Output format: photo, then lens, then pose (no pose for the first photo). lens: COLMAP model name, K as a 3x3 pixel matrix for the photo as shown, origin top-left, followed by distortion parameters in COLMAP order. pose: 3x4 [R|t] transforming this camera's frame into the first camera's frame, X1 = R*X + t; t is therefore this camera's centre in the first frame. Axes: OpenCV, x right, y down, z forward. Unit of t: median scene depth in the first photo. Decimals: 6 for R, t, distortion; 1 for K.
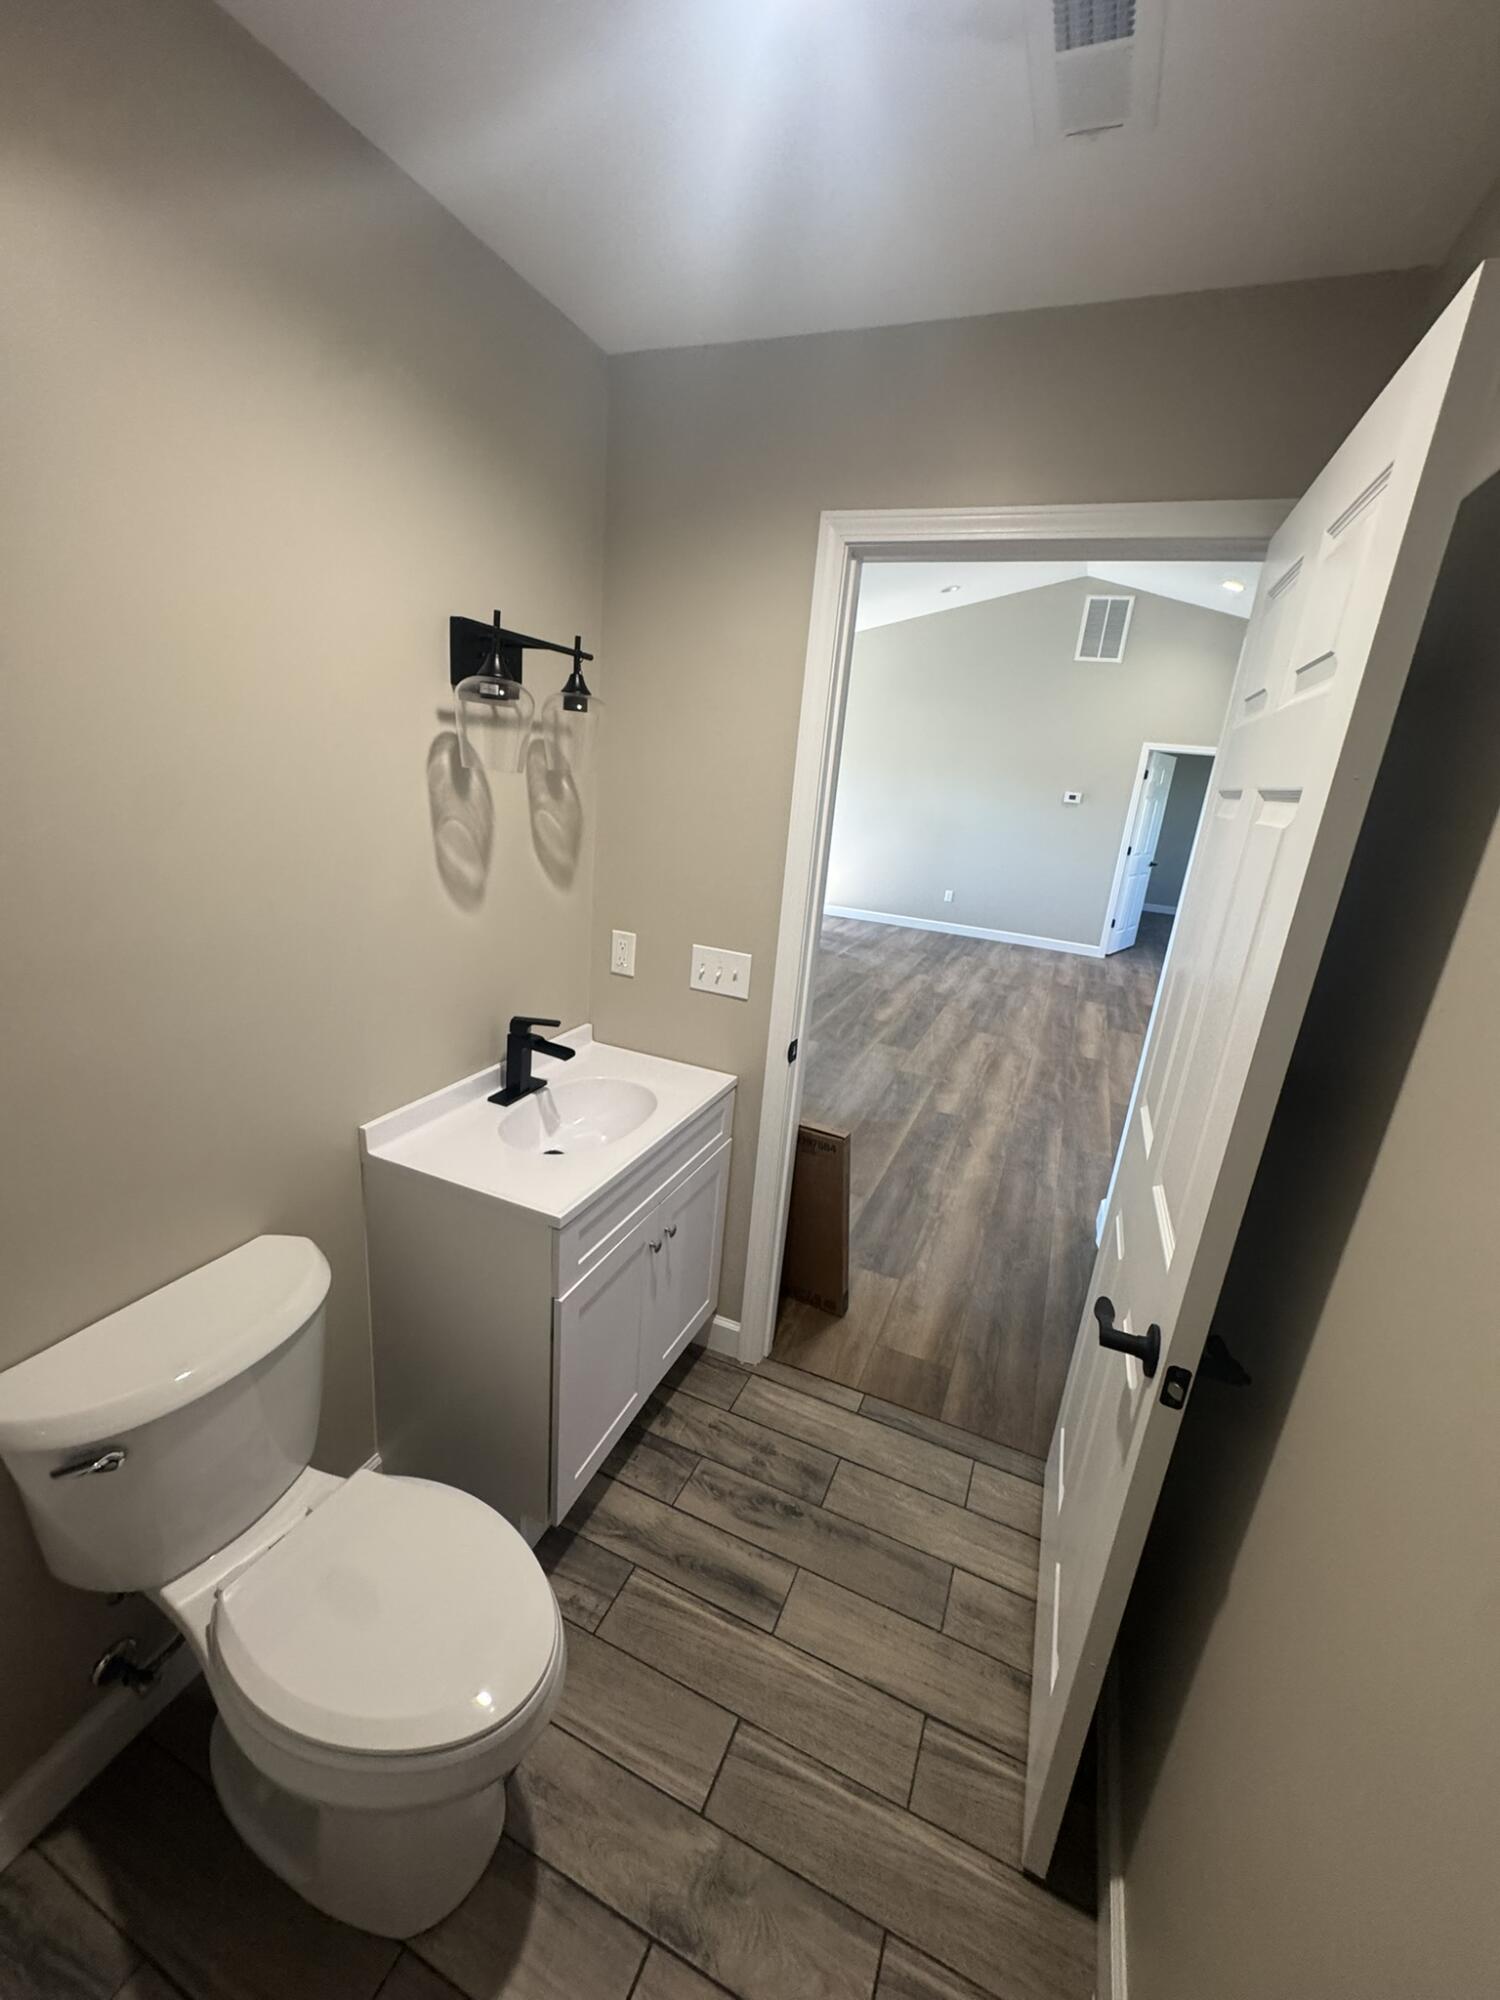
lens RADIAL K [[799.6, 0, 753.8], [0, 799.6, 1003.1], [0, 0, 1]] dist [0.000310, -0.000050]
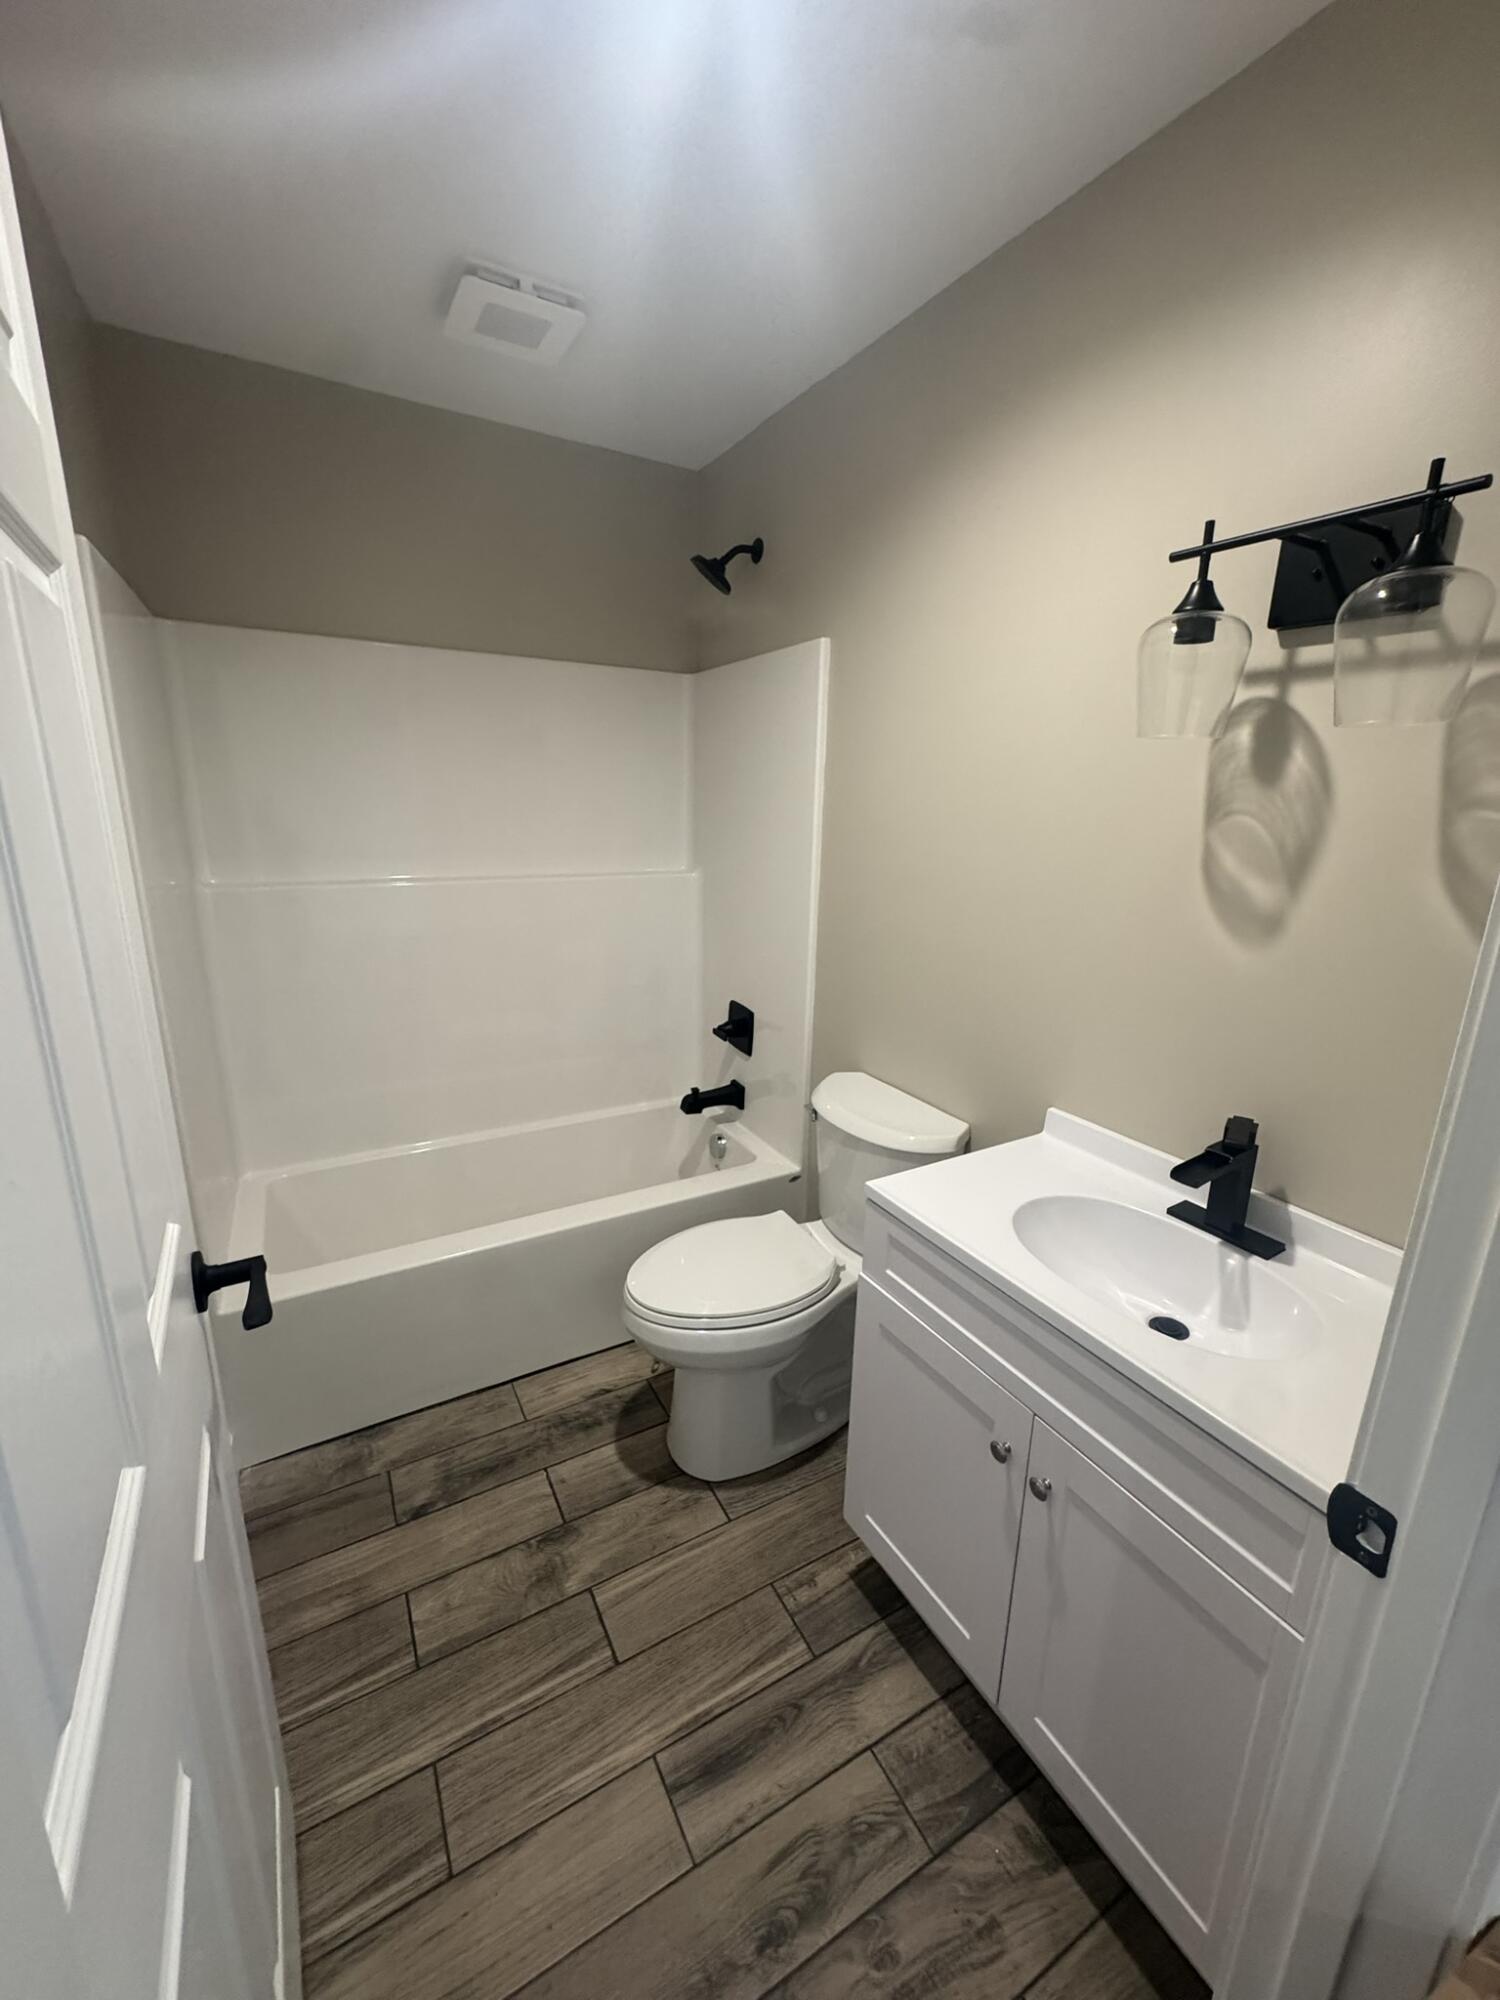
lens RADIAL K [[799.6, 0, 753.8], [0, 799.6, 1003.1], [0, 0, 1]] dist [0.000310, -0.000050]
pose [[-0.603140, 0.100183, -0.791319, 0.507712], [-0.303019, 0.888925, 0.343500, -0.188667], [0.737836, 0.446963, -0.505789, 1.106444]]
